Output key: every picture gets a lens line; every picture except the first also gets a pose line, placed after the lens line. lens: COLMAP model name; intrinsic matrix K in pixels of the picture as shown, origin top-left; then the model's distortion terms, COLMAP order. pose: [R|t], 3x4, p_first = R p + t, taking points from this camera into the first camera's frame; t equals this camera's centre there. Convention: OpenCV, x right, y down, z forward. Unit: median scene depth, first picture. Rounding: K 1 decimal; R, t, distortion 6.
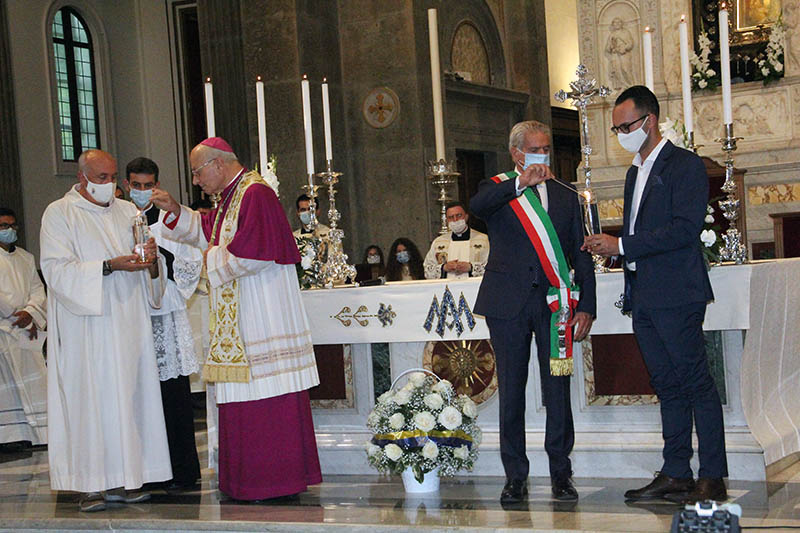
lens RADIAL K [[1496.9, 0, 400.0], [0, 1496.9, 266.5], [0, 0, 1]] dist [0.293897, 0.187503]
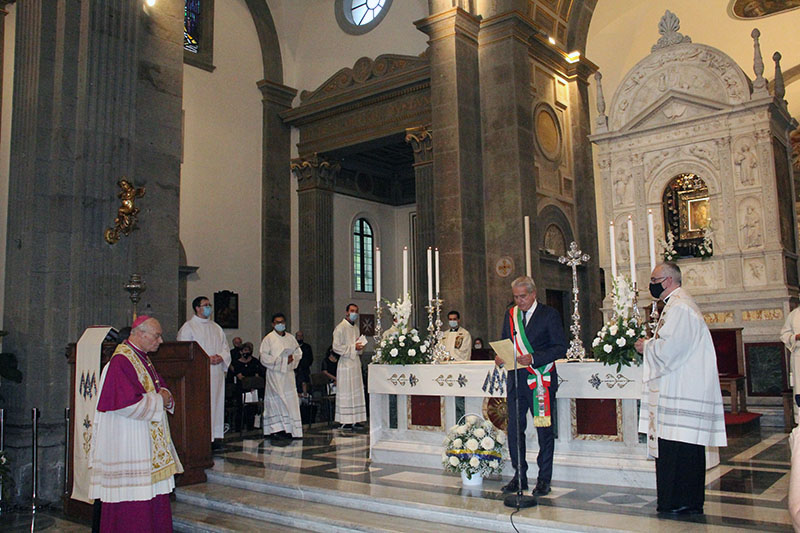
lens RADIAL K [[725.9, 0, 400.0], [0, 725.9, 266.5], [0, 0, 1]] dist [-0.101772, 0.000846]
pose [[0.978893, 0.018277, -0.203555, 0.089995], [-0.039909, 0.993914, -0.102677, -0.011016], [0.200440, 0.108633, 0.973665, 0.137668]]
